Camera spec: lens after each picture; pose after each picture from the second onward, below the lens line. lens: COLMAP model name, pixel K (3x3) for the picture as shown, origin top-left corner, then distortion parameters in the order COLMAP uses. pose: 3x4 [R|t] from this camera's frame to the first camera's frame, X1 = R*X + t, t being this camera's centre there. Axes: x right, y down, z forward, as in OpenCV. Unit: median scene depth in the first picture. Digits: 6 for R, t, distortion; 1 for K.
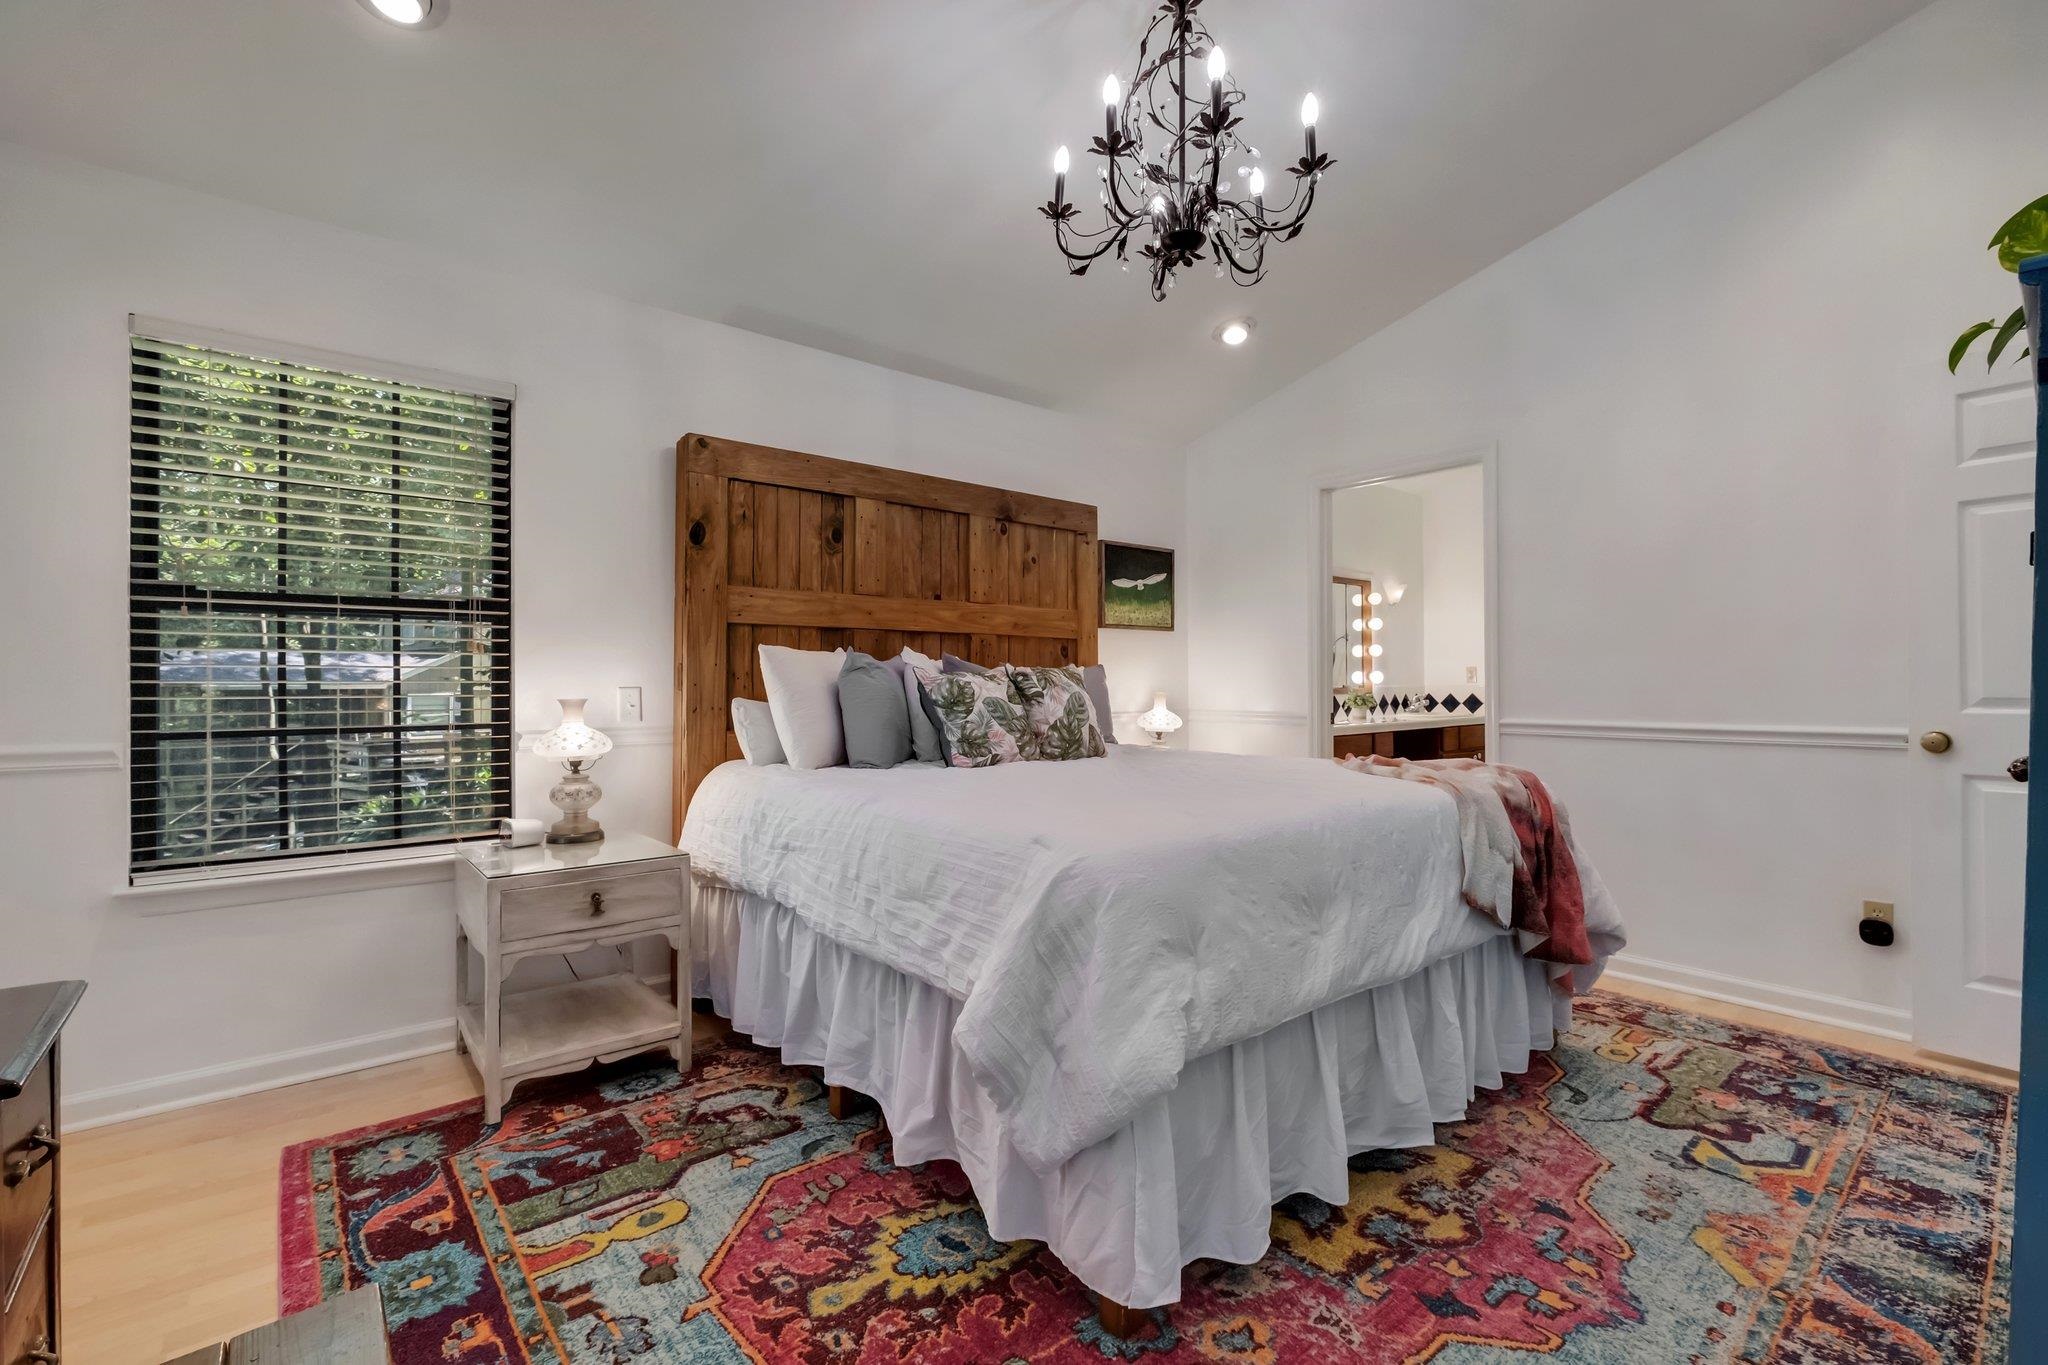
lens RADIAL K [[898.1, 0, 1012.9], [0, 898.1, 685.8], [0, 0, 1]] dist [-0.006319, -0.000224]
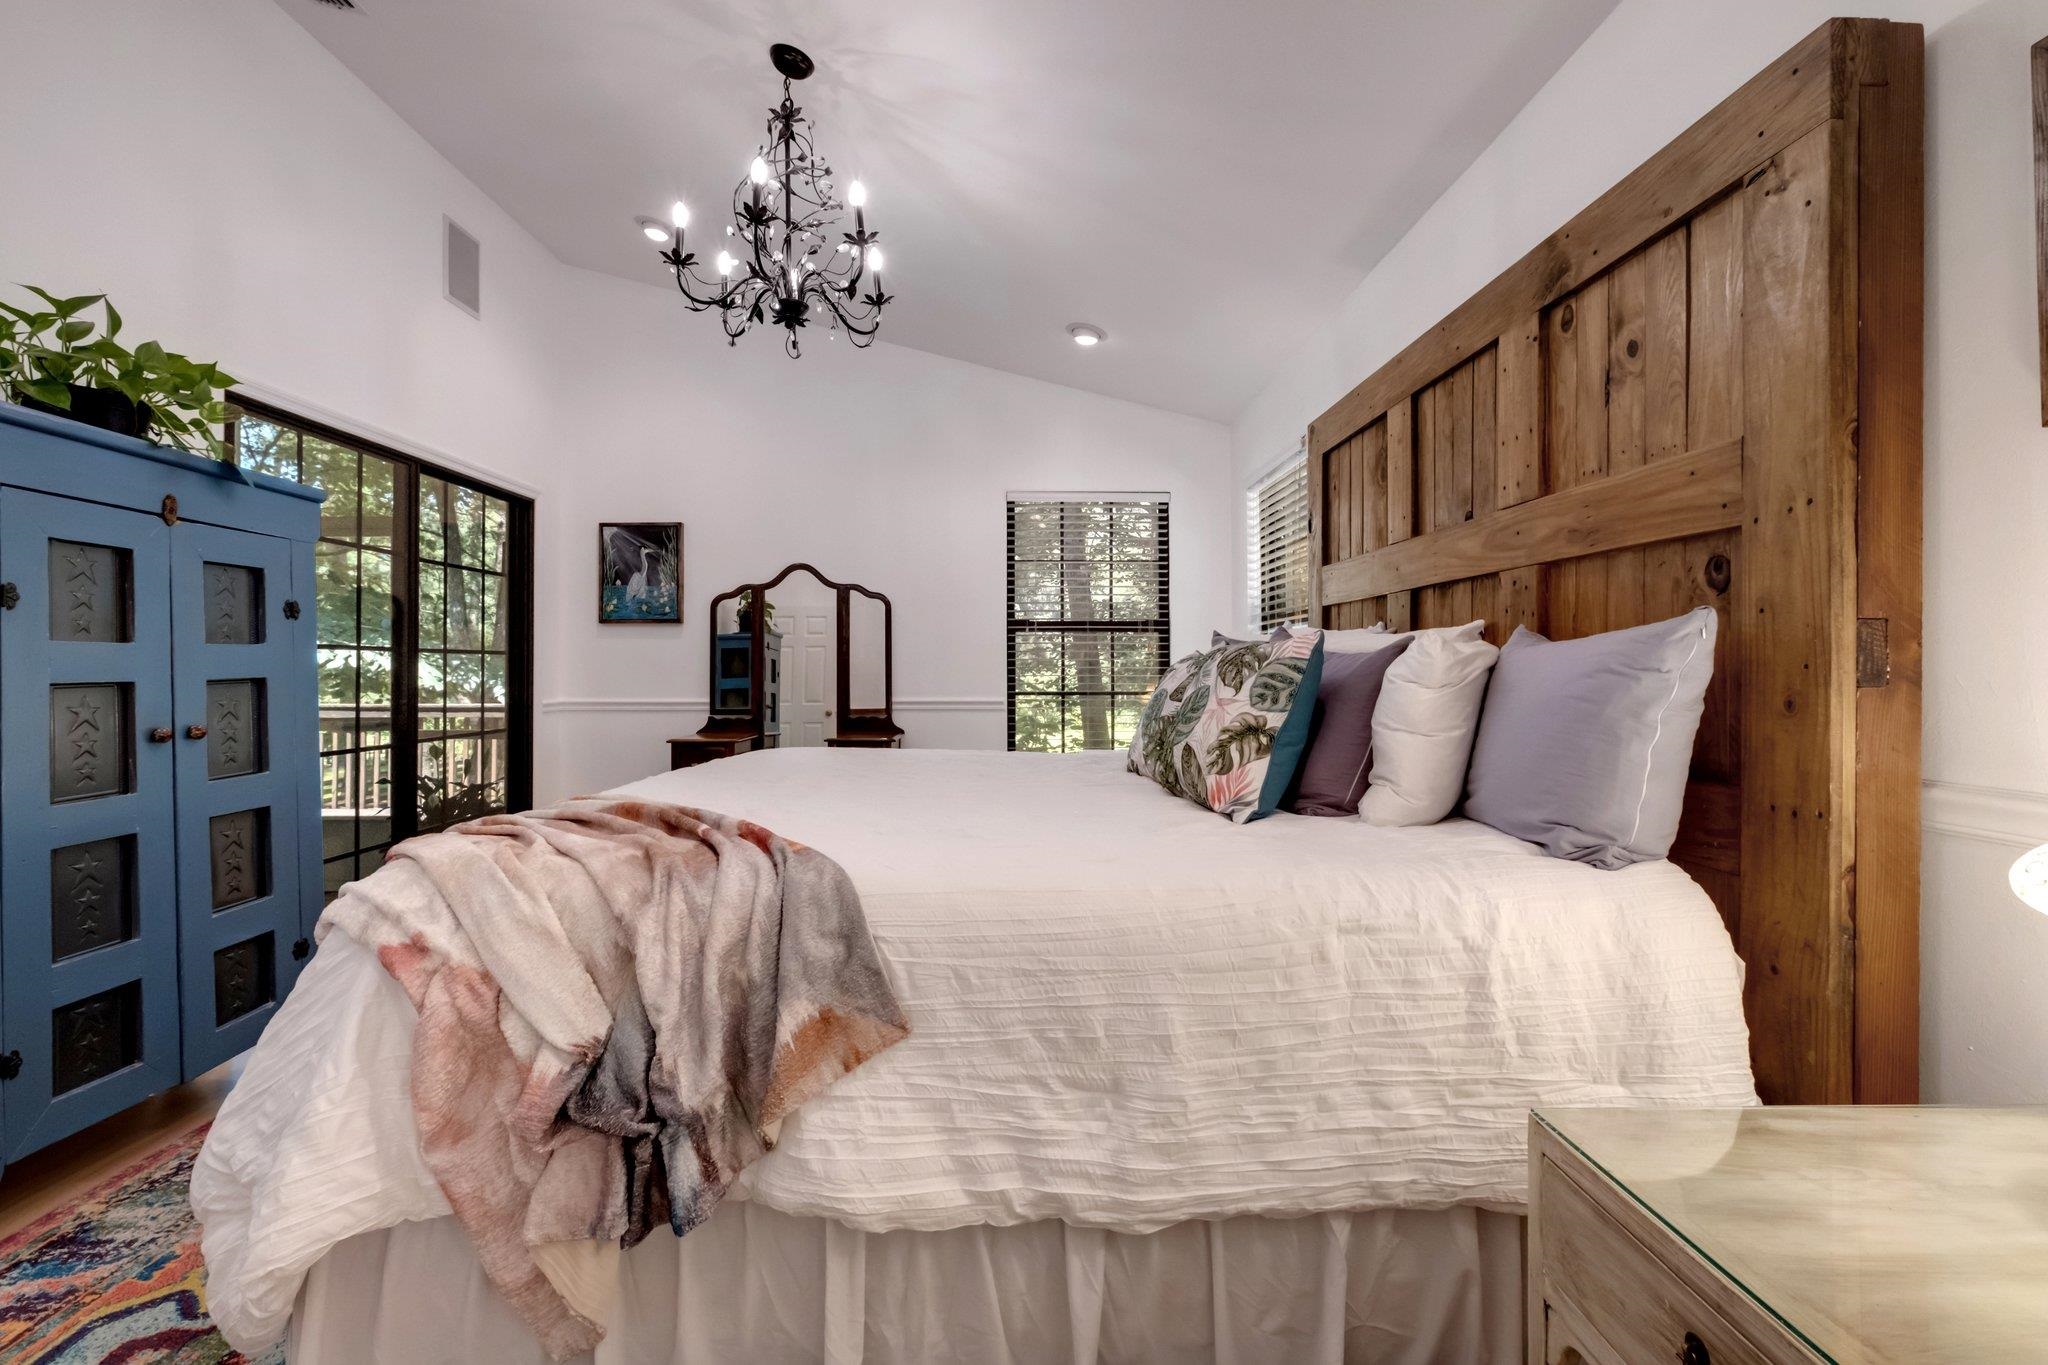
lens RADIAL K [[884.7, 0, 997.4], [0, 884.7, 670.9], [0, 0, 1]] dist [-0.005260, -0.000260]
pose [[-0.639975, 0.003437, -0.768388, 0.549930], [-0.000273, 0.999989, 0.004701, -0.005115], [0.768396, 0.003218, -0.639967, 1.174975]]
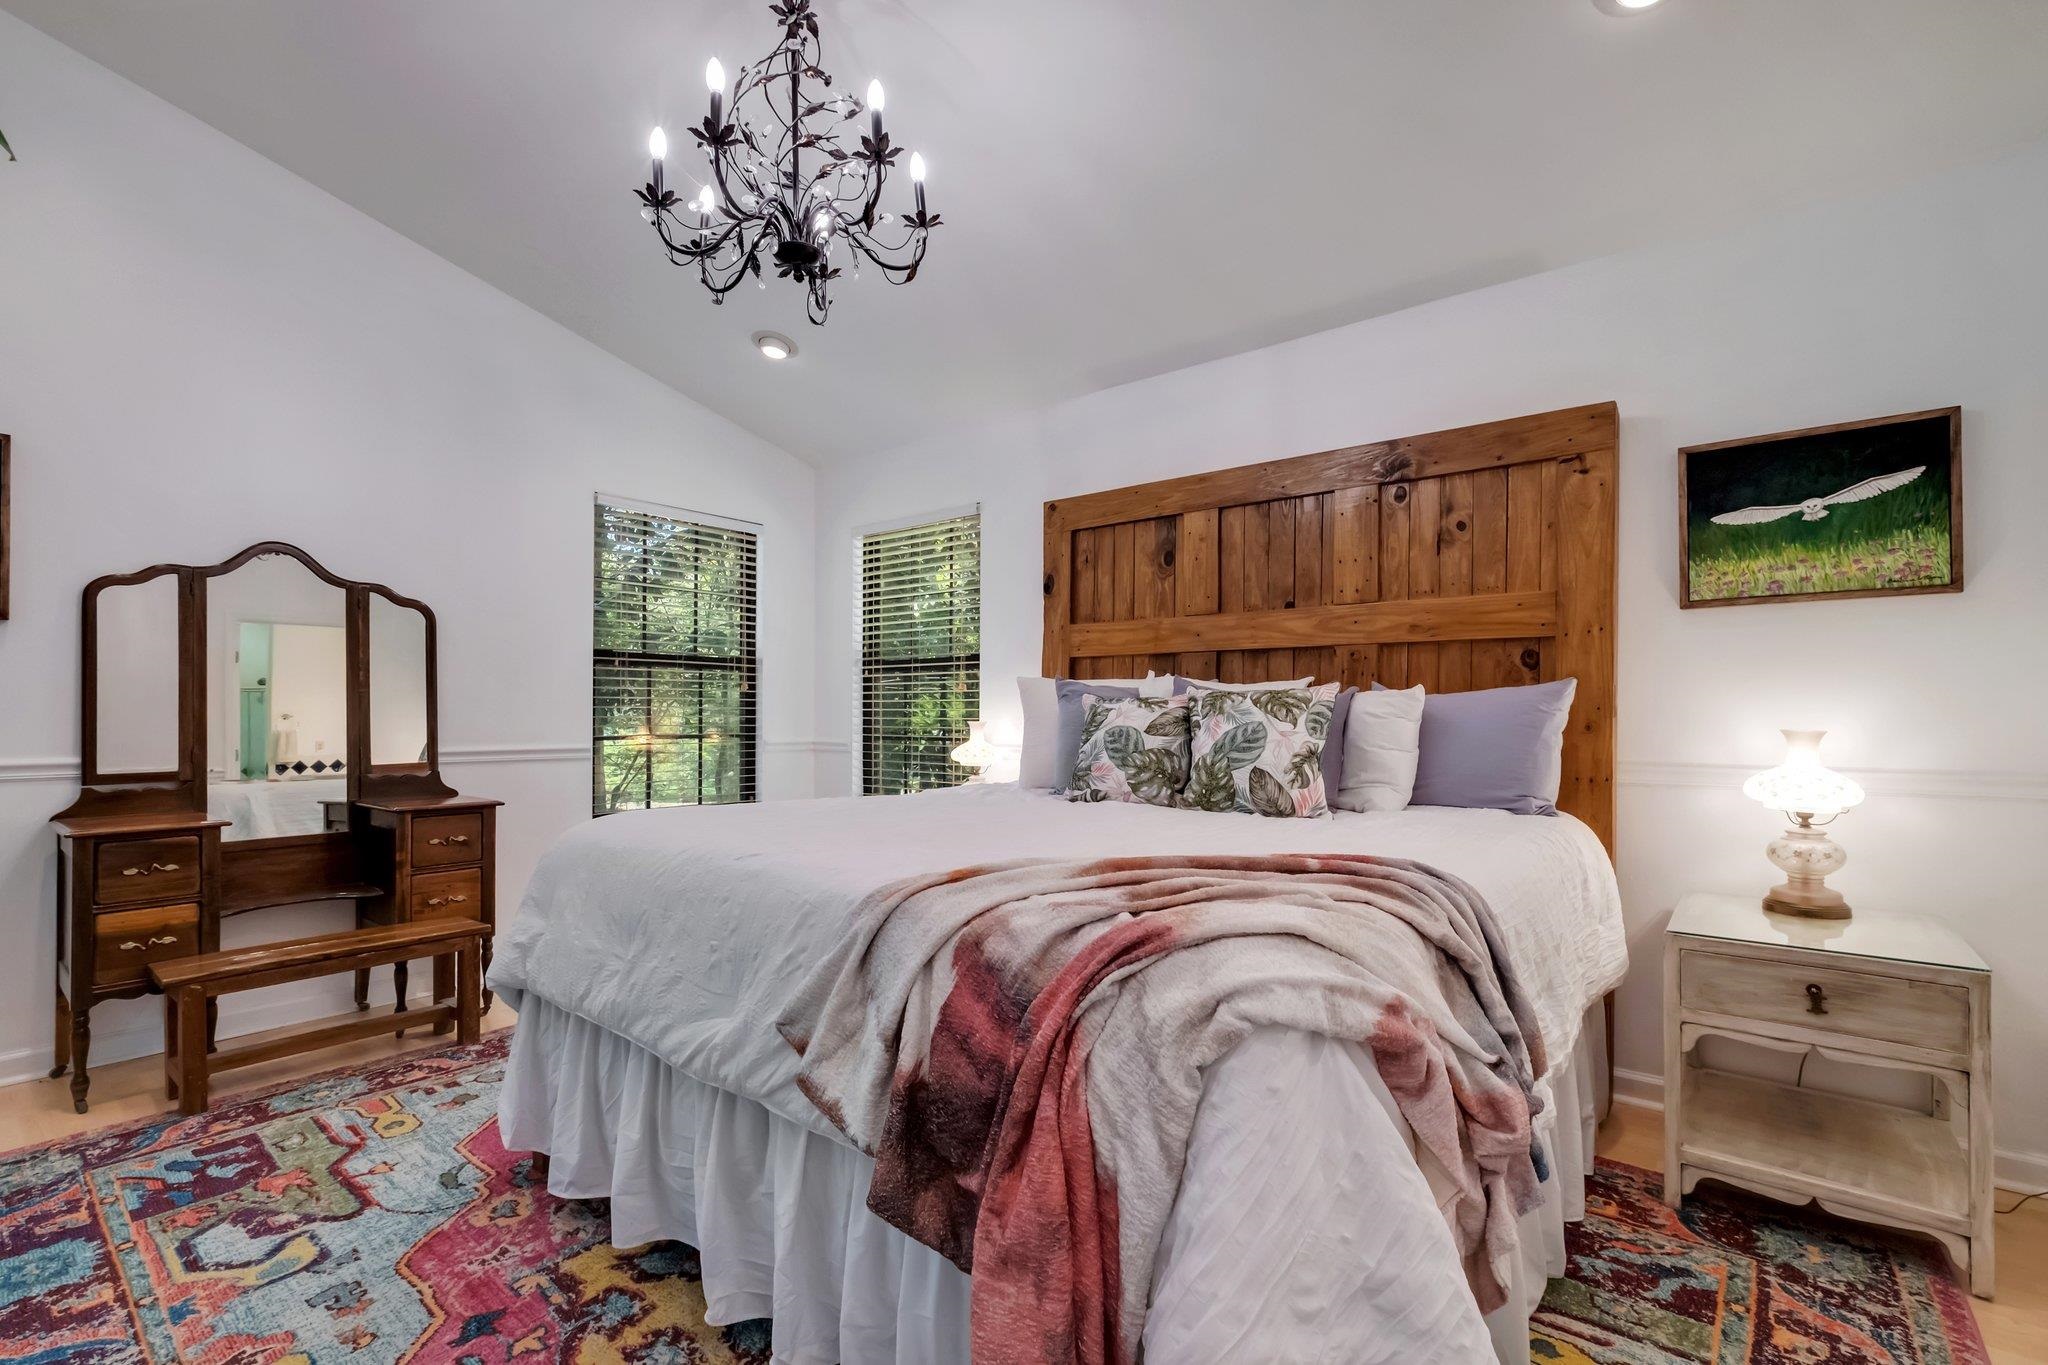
lens RADIAL K [[922.2, 0, 1006.8], [0, 922.2, 708.5], [0, 0, 1]] dist [0.000215, 0.000169]
pose [[0.173509, -0.003165, -0.984827, 0.722732], [-0.005750, 0.999975, -0.004227, 0.000144], [0.984815, 0.006396, 0.173486, 0.628316]]
